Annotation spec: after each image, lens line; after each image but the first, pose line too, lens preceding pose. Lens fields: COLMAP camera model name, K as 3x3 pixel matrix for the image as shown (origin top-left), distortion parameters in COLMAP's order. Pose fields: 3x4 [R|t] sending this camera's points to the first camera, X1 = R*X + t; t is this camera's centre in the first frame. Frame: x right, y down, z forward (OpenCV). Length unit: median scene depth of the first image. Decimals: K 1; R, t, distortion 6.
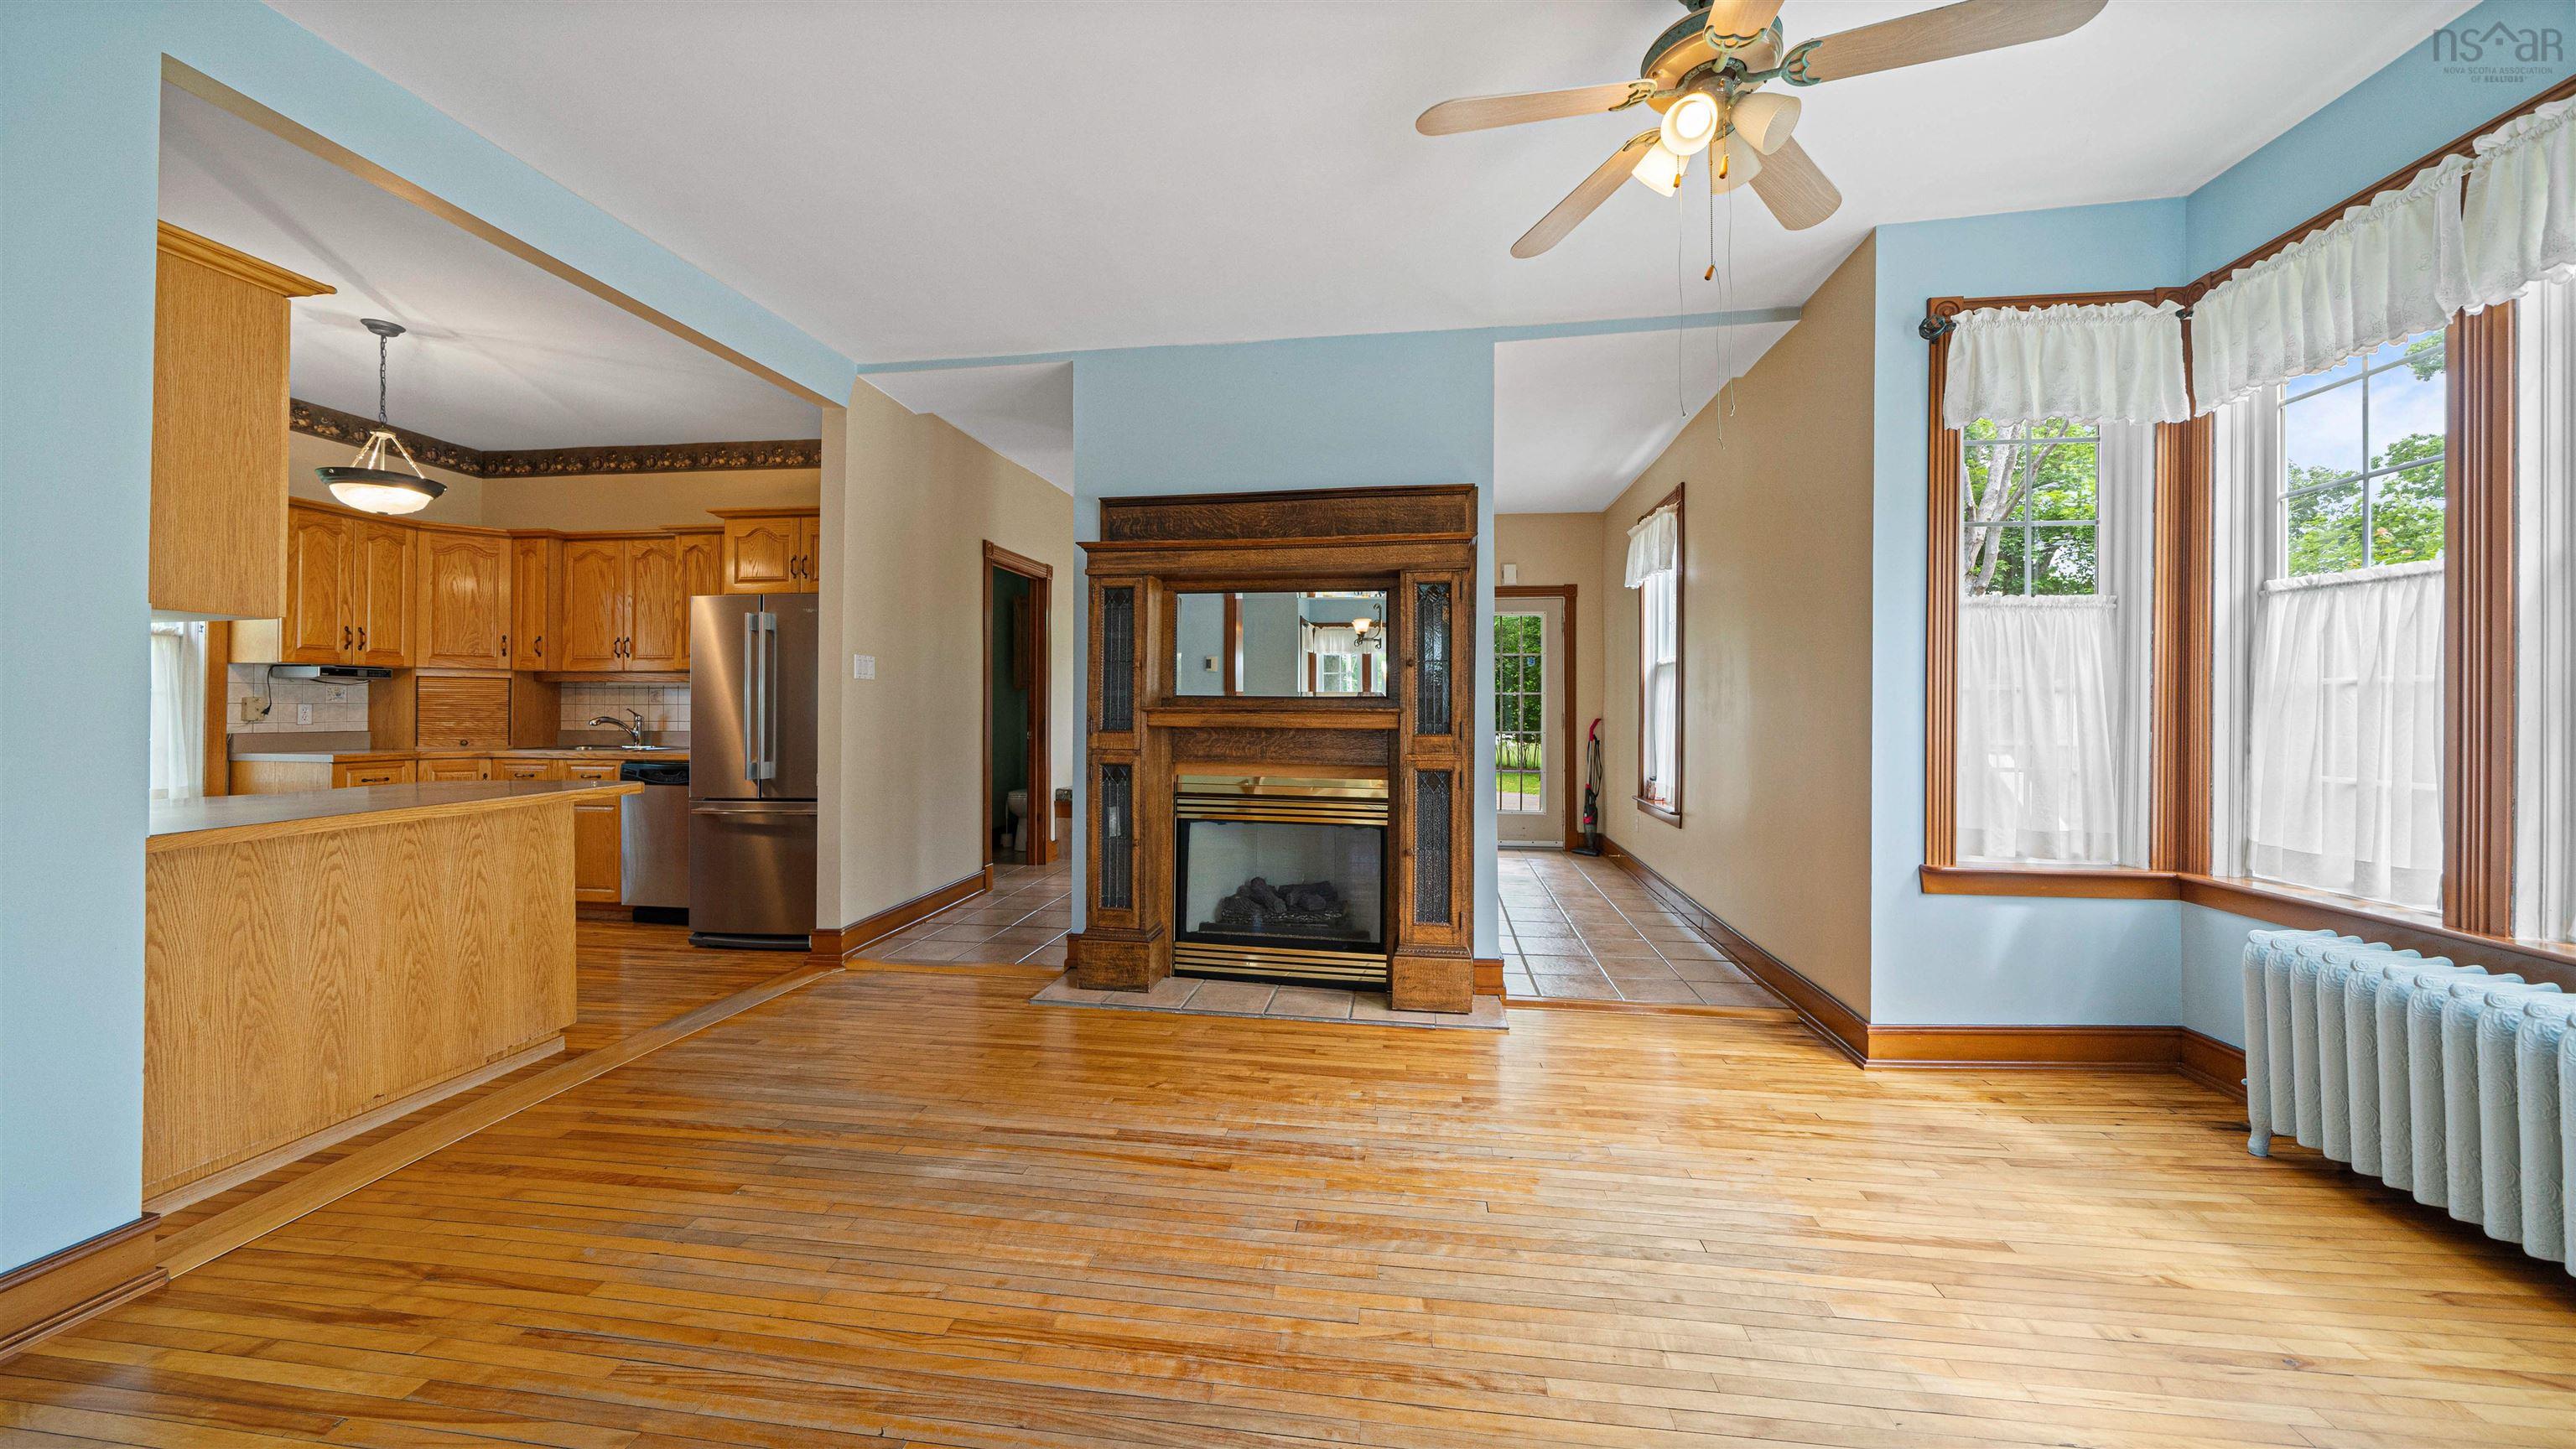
lens RADIAL K [[906.3, 0, 1300.9], [0, 906.3, 705.8], [0, 0, 1]] dist [-0.004849, -0.000084]
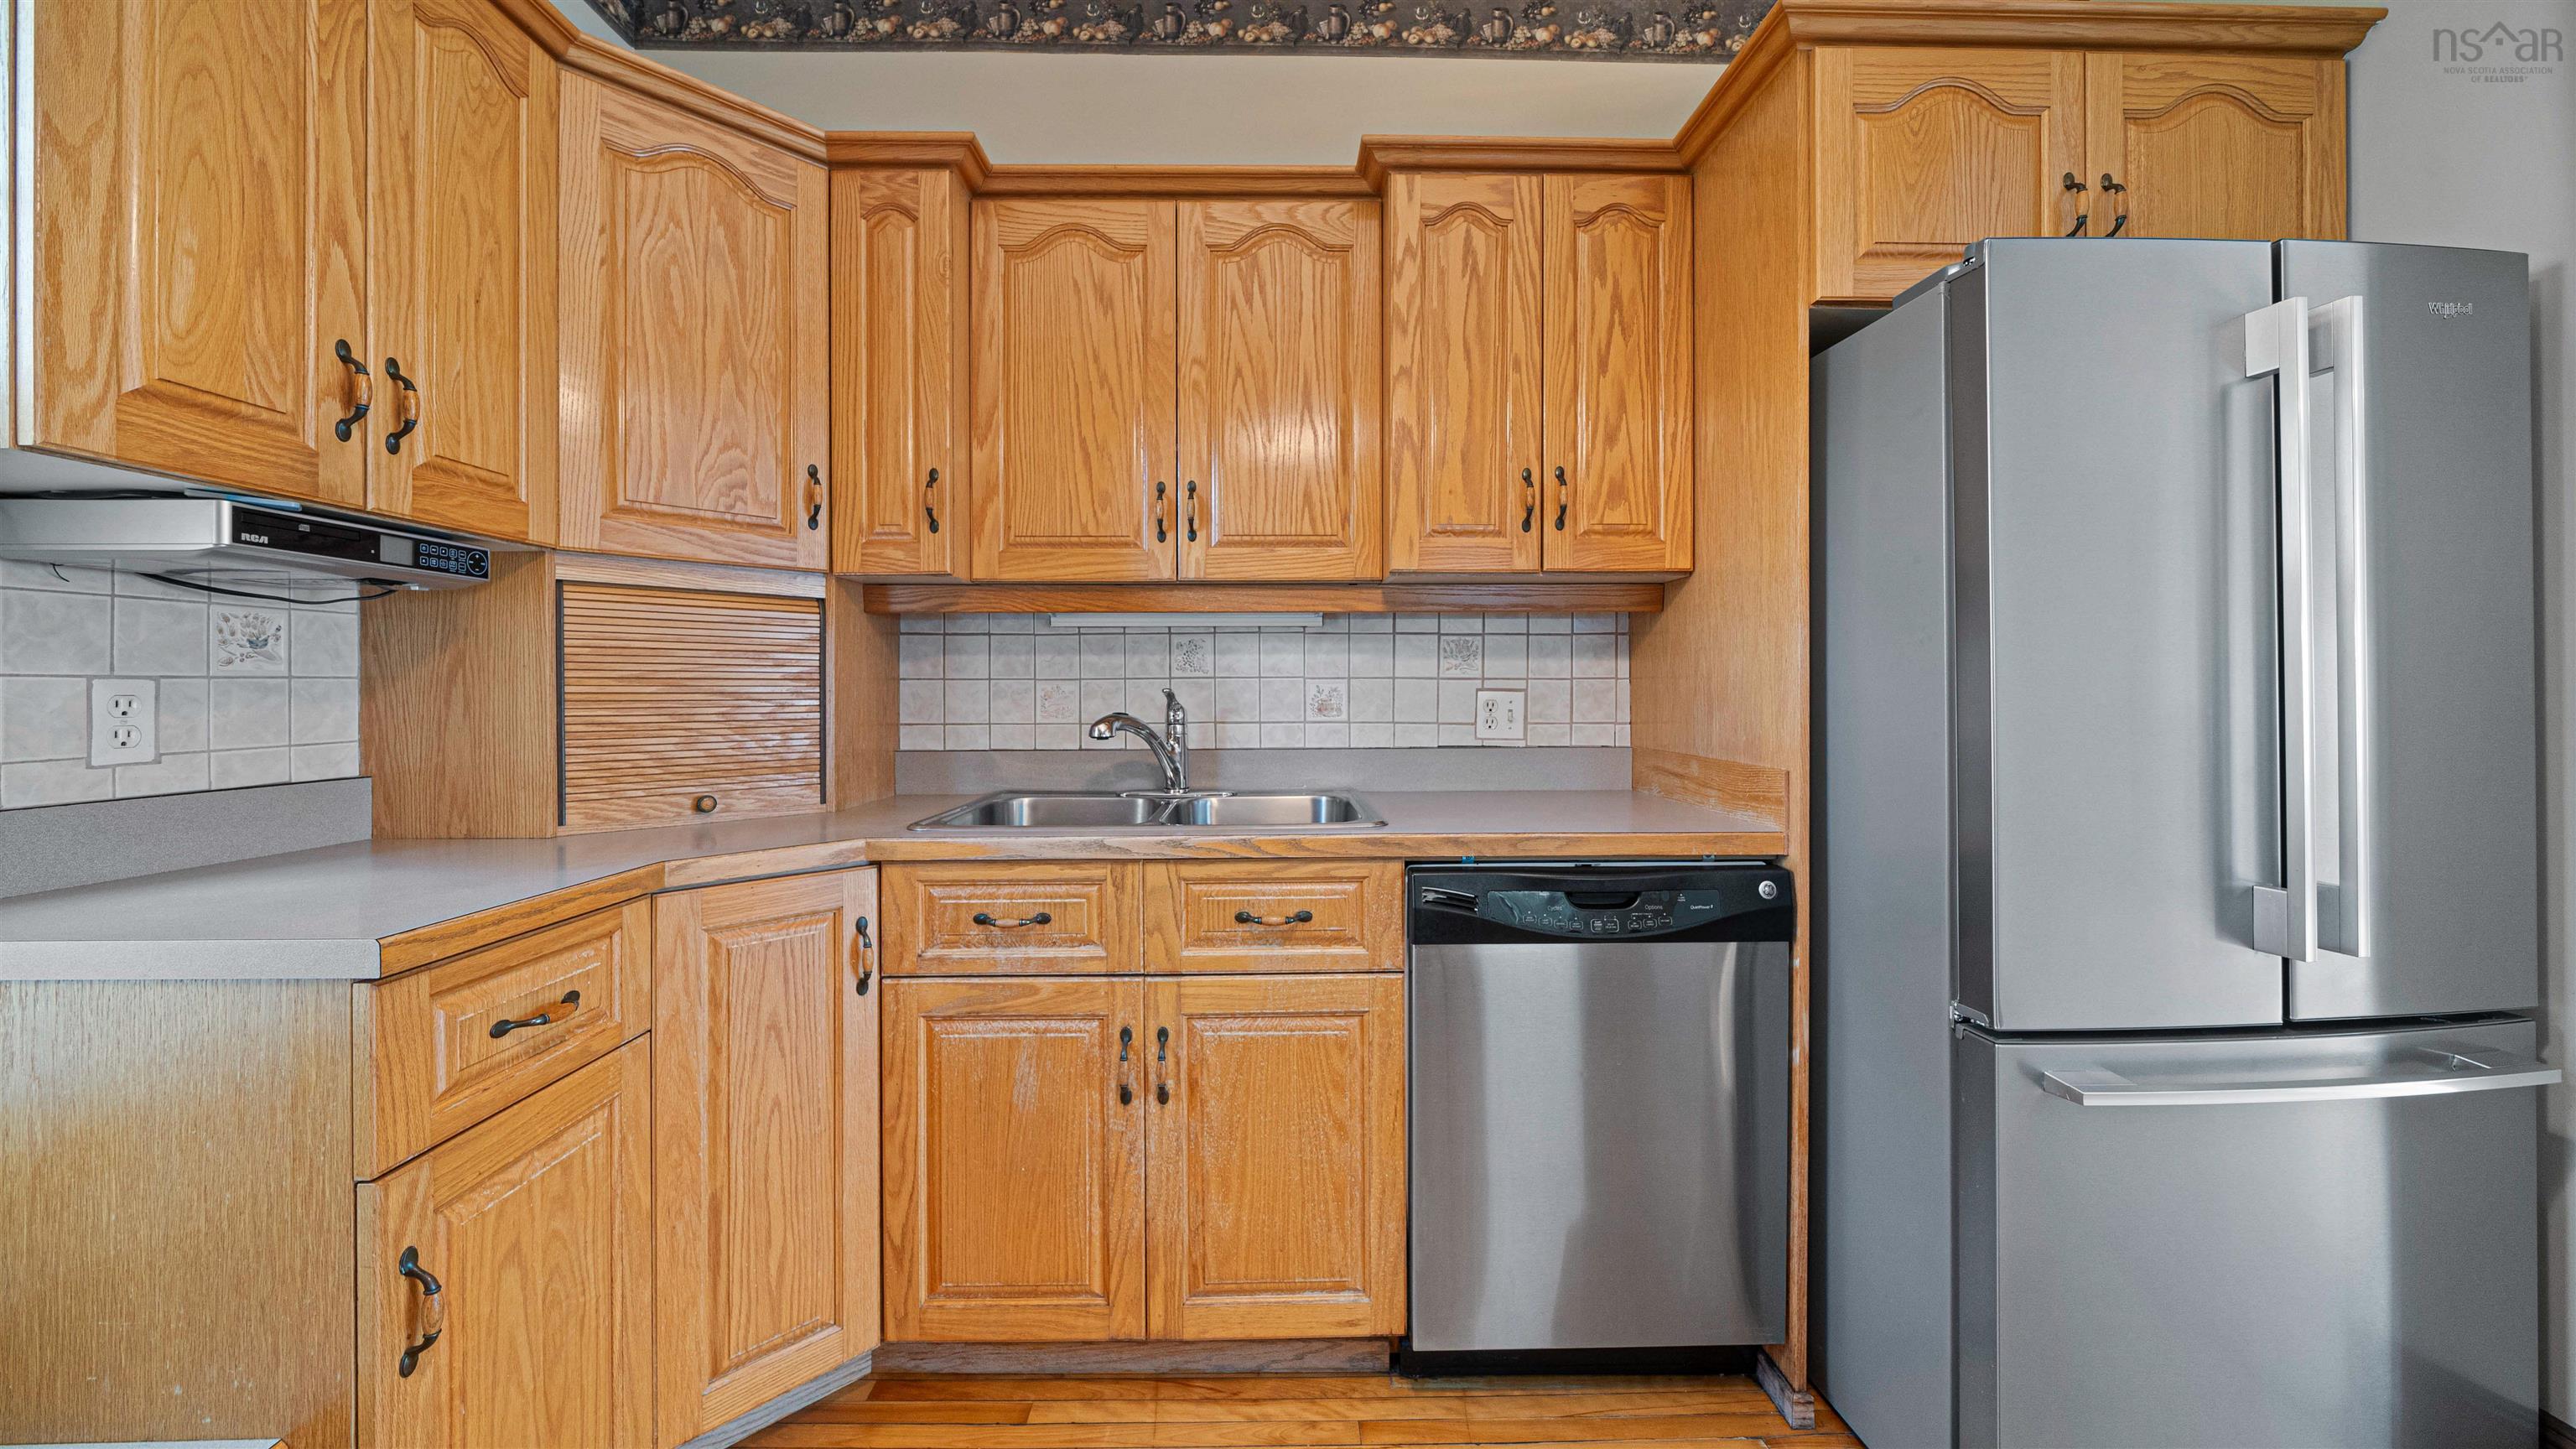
lens RADIAL K [[906.3, 0, 1290.1], [0, 906.3, 687.4], [0, 0, 1]] dist [-0.004849, -0.000084]
pose [[0.989019, -0.007398, 0.147602, -0.856720], [0.007166, 0.999972, 0.002103, 0.002514], [-0.147613, -0.001022, 0.989045, 0.737913]]
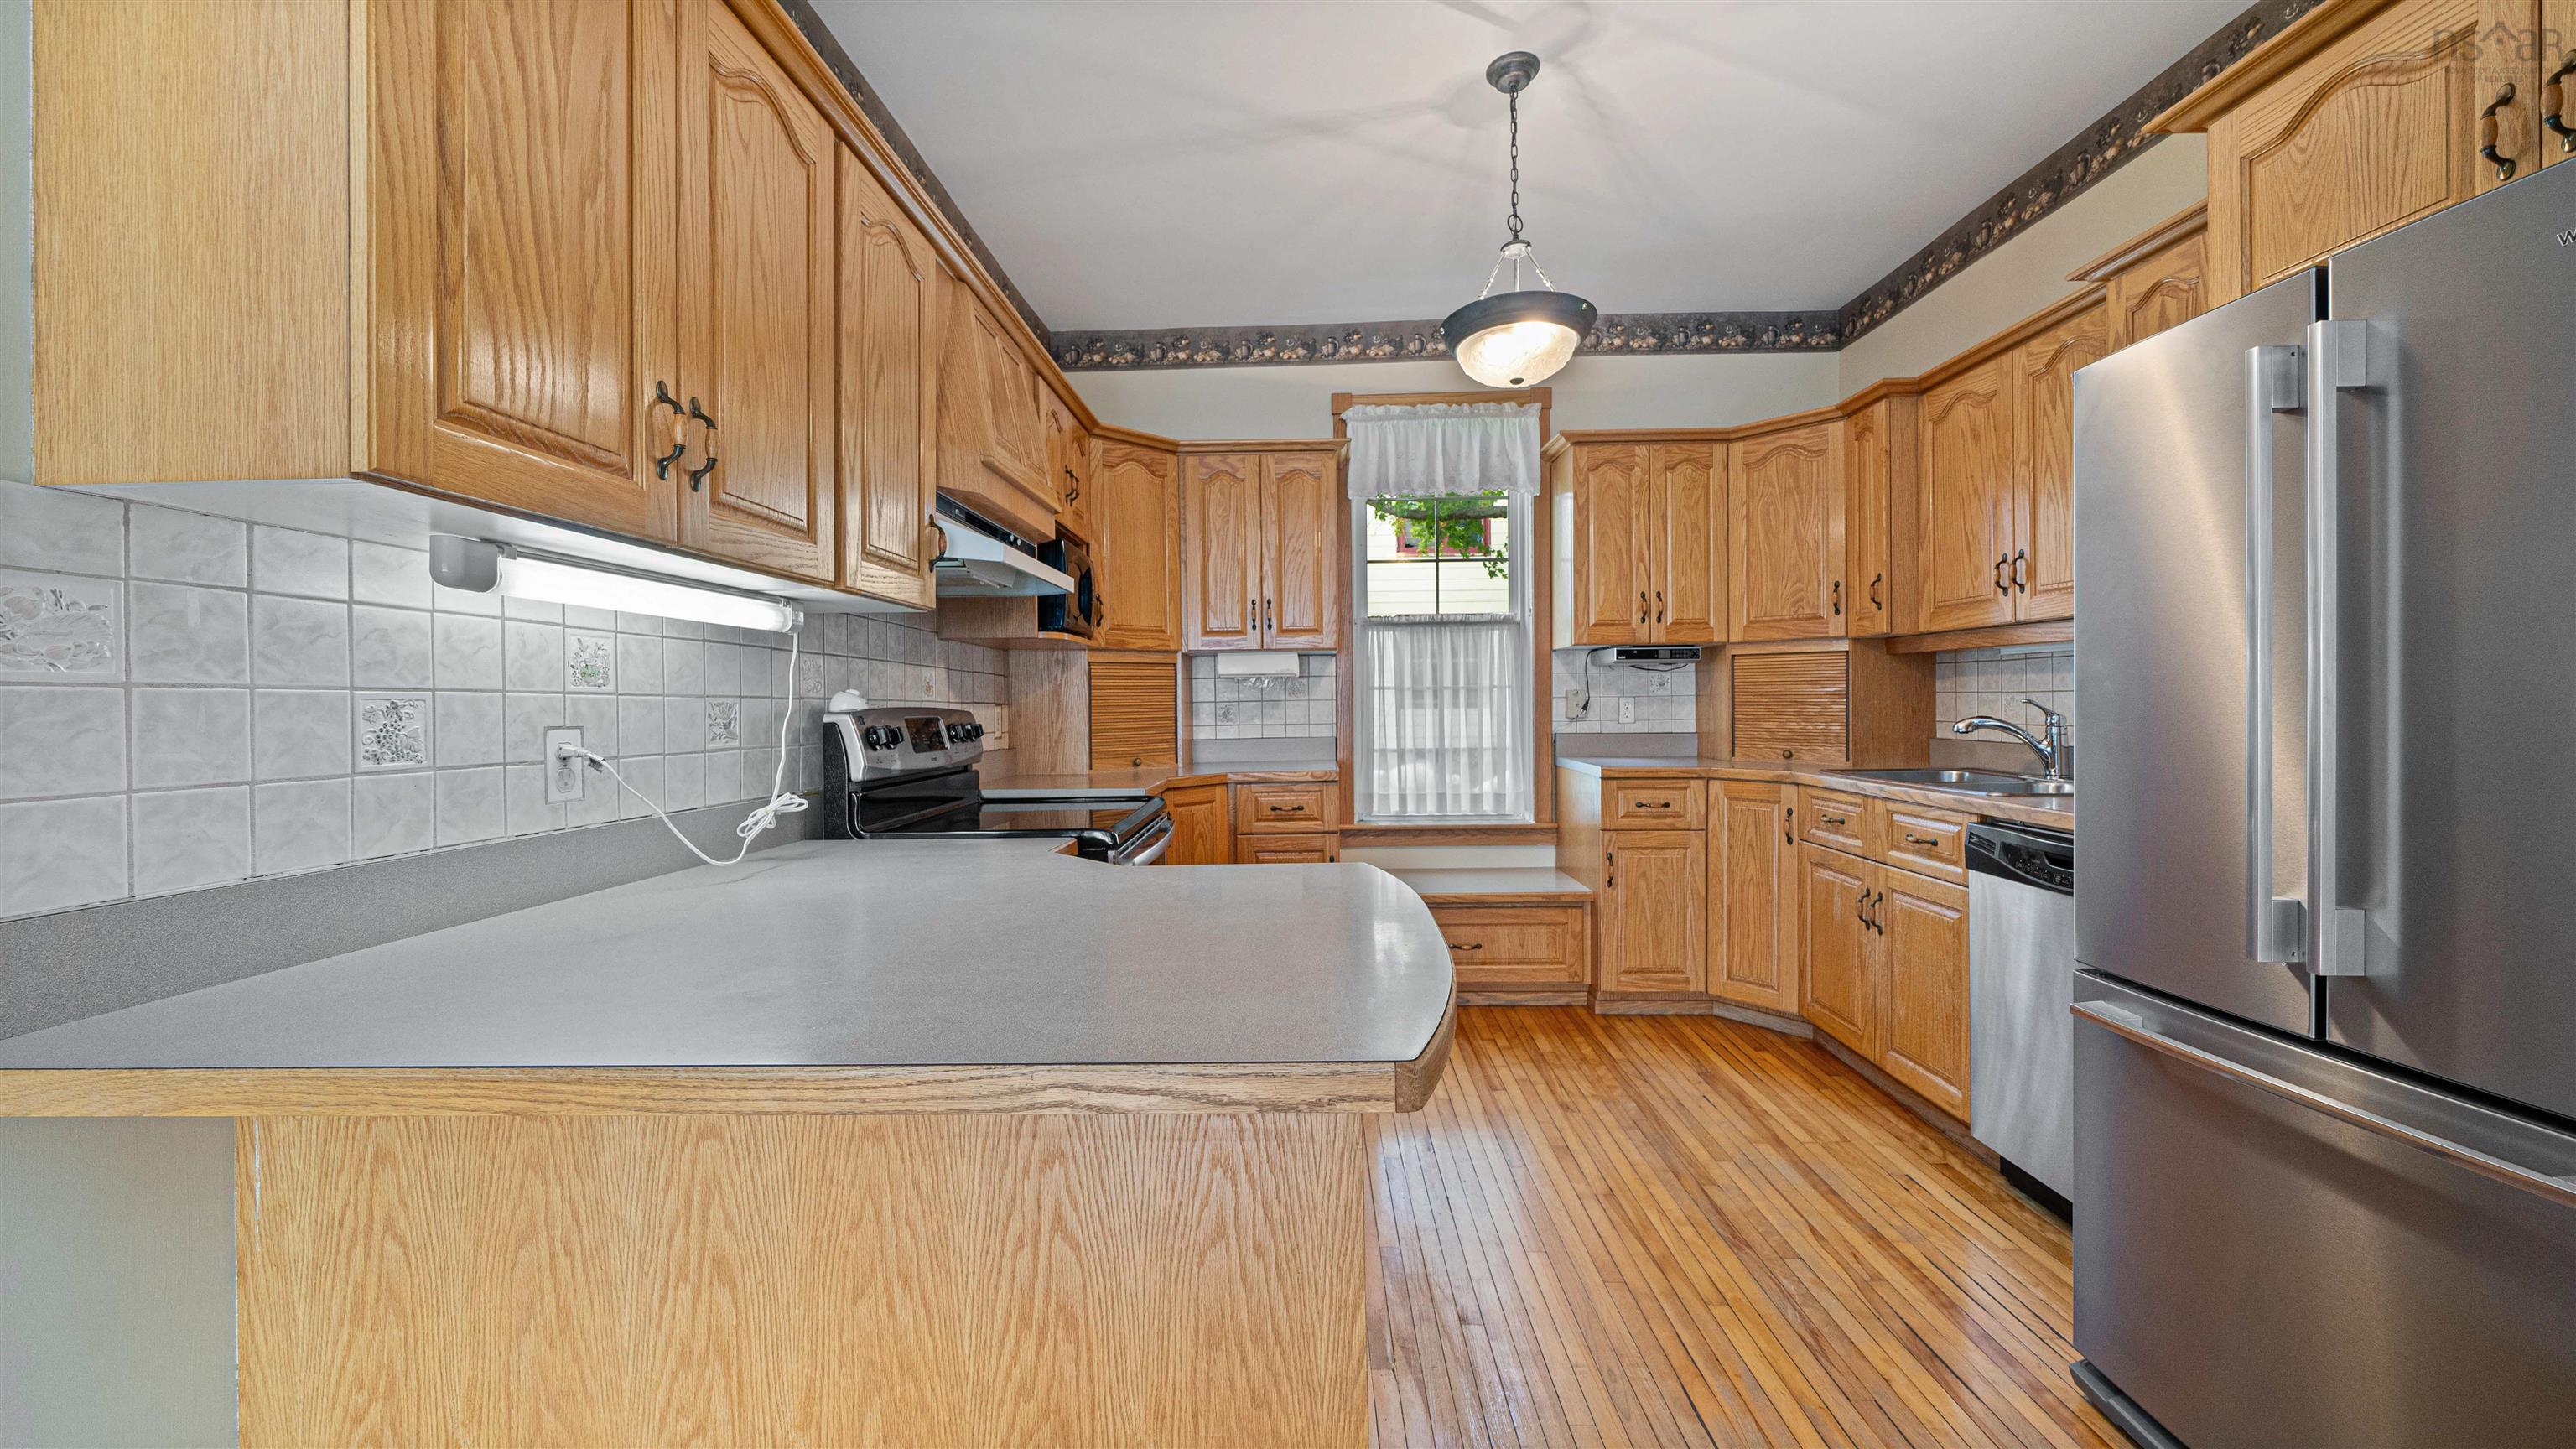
lens RADIAL K [[906.3, 0, 1304.3], [0, 906.3, 711.2], [0, 0, 1]] dist [-0.004849, -0.000084]
pose [[0.108370, 0.006536, -0.994089, -0.351764], [0.014112, 0.999868, 0.008112, 0.000005], [0.994010, -0.014908, 0.108264, 0.645700]]
